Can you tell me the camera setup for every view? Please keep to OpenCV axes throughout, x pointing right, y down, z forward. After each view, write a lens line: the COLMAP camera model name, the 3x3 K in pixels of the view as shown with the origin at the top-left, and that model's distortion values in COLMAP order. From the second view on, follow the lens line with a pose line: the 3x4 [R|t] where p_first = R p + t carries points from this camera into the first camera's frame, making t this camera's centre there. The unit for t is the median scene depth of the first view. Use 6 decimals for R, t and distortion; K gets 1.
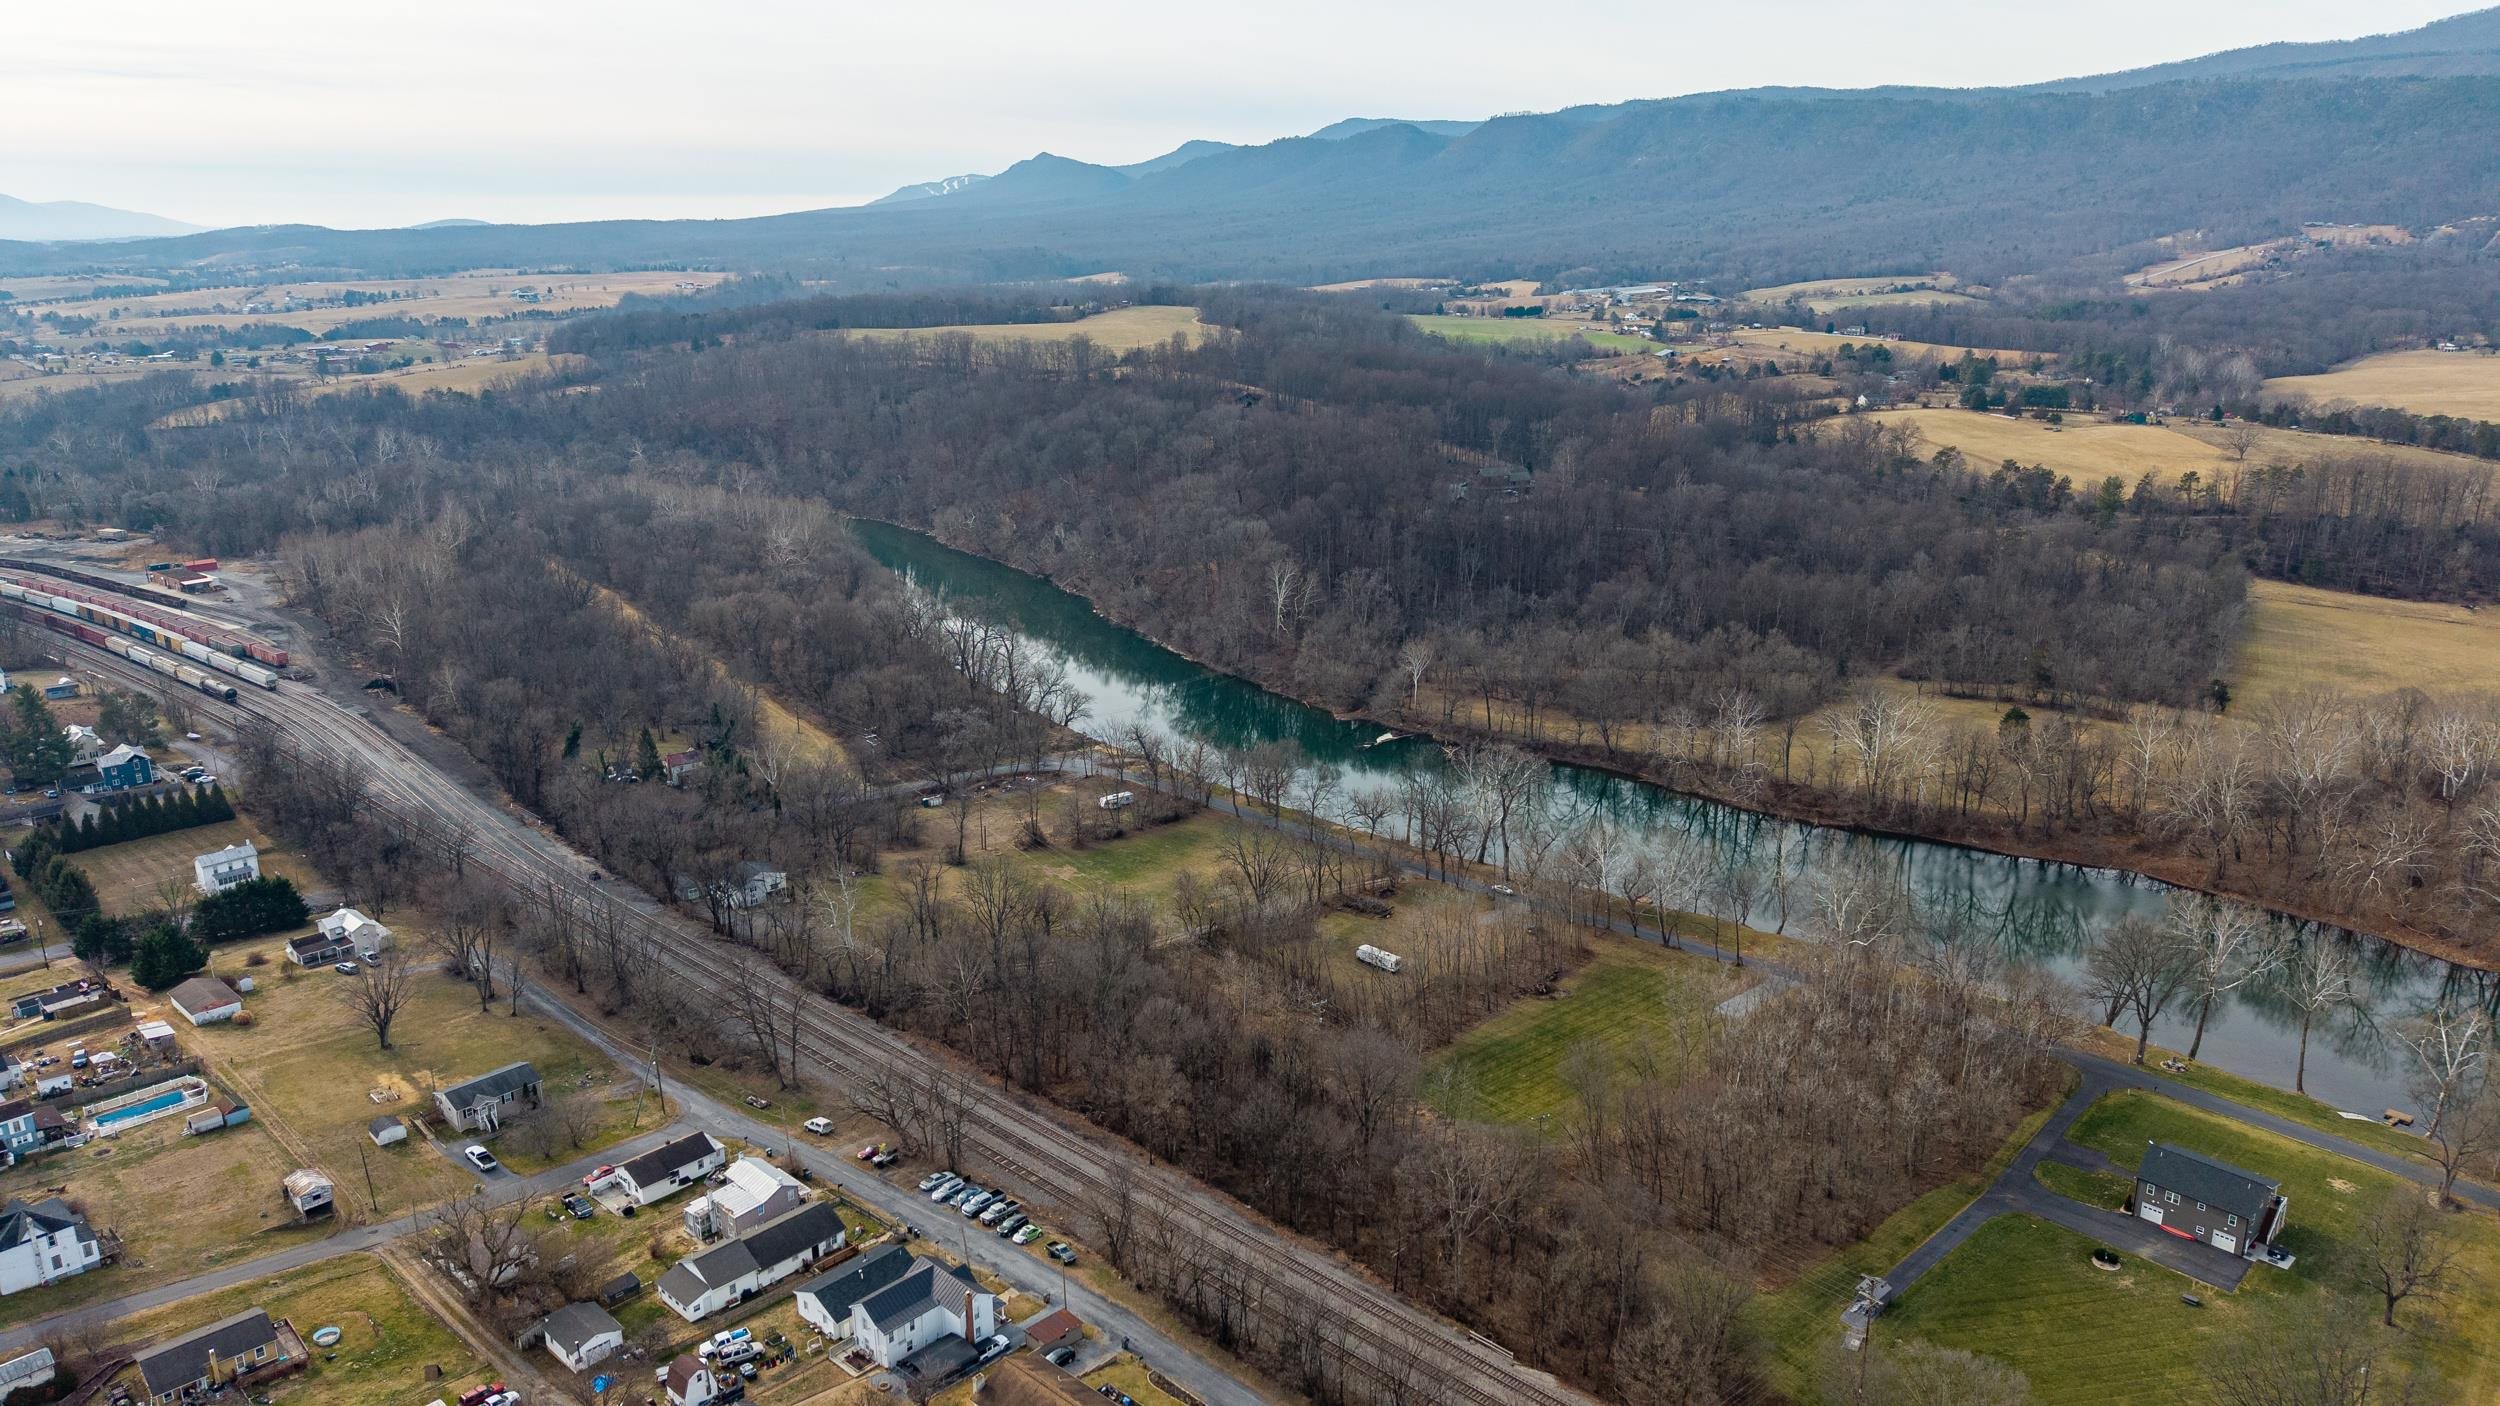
lens RADIAL K [[1846.5, 0, 1248.8], [0, 1846.5, 702.6], [0, 0, 1]] dist [0.022257, -0.032497]
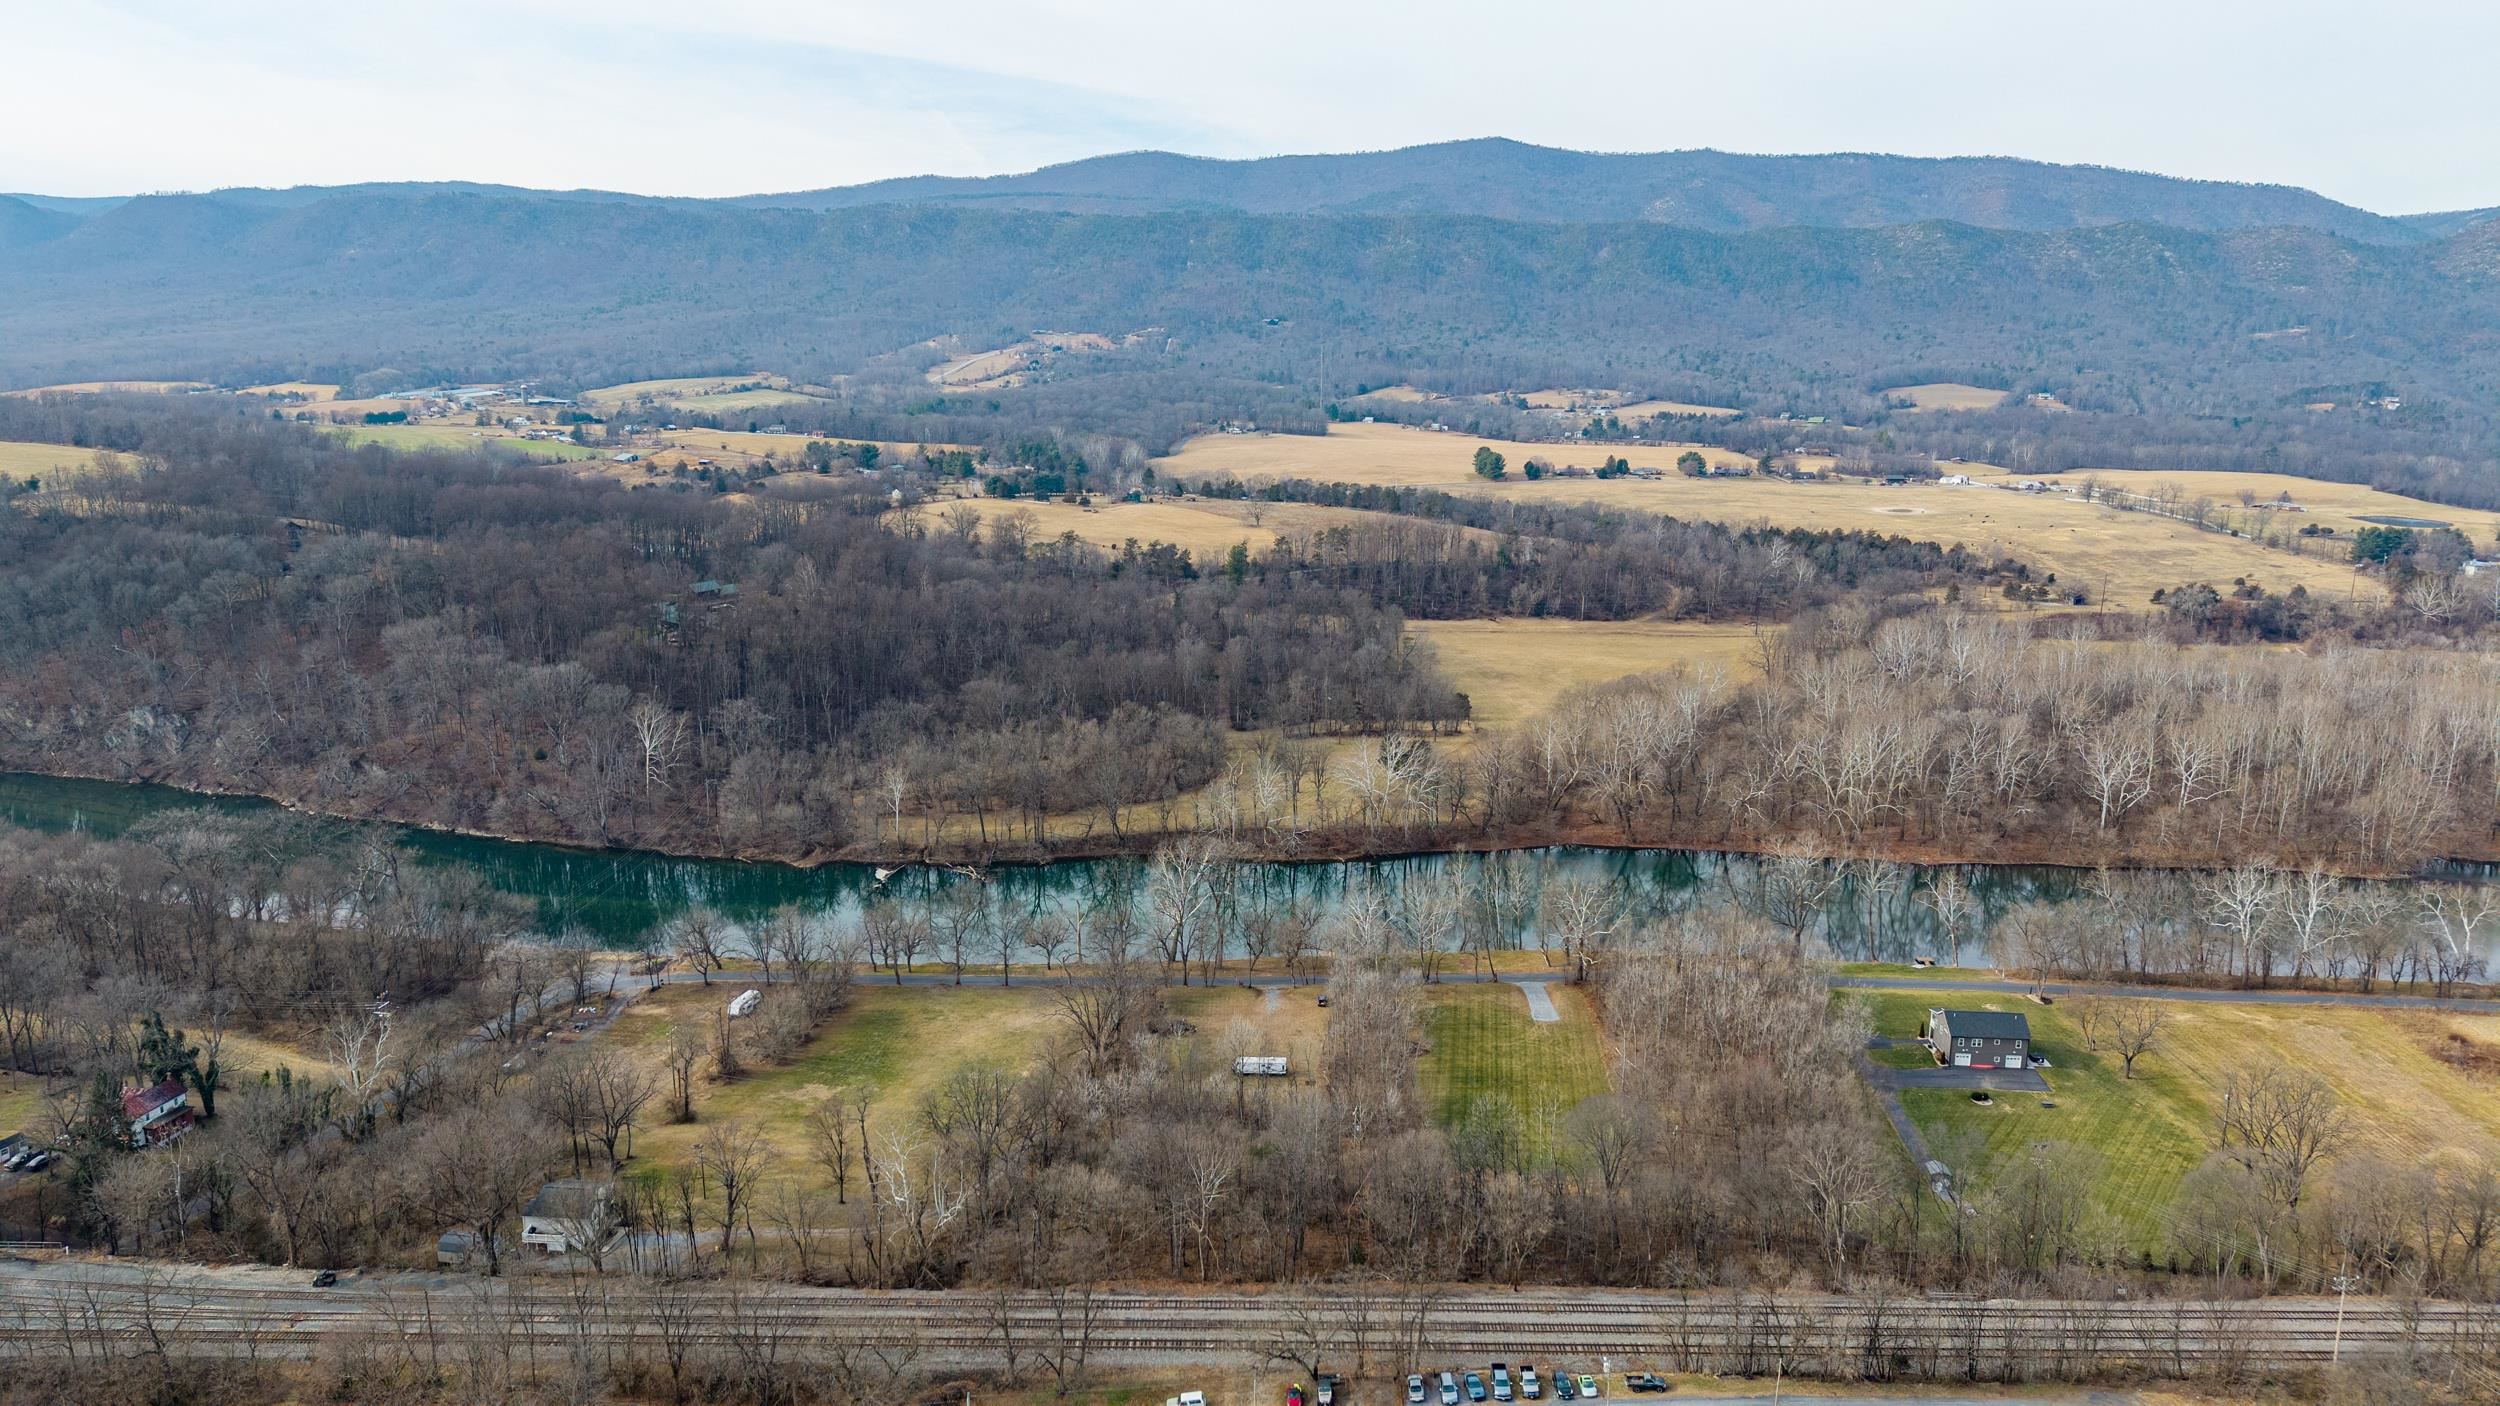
lens RADIAL K [[1846.5, 0, 1248.0], [0, 1846.5, 703.3], [0, 0, 1]] dist [0.022257, -0.032497]
pose [[0.709361, -0.127975, 0.693130, -0.185882], [0.163347, 0.986455, 0.014960, -0.020539], [-0.685656, 0.102609, 0.720658, 0.083579]]
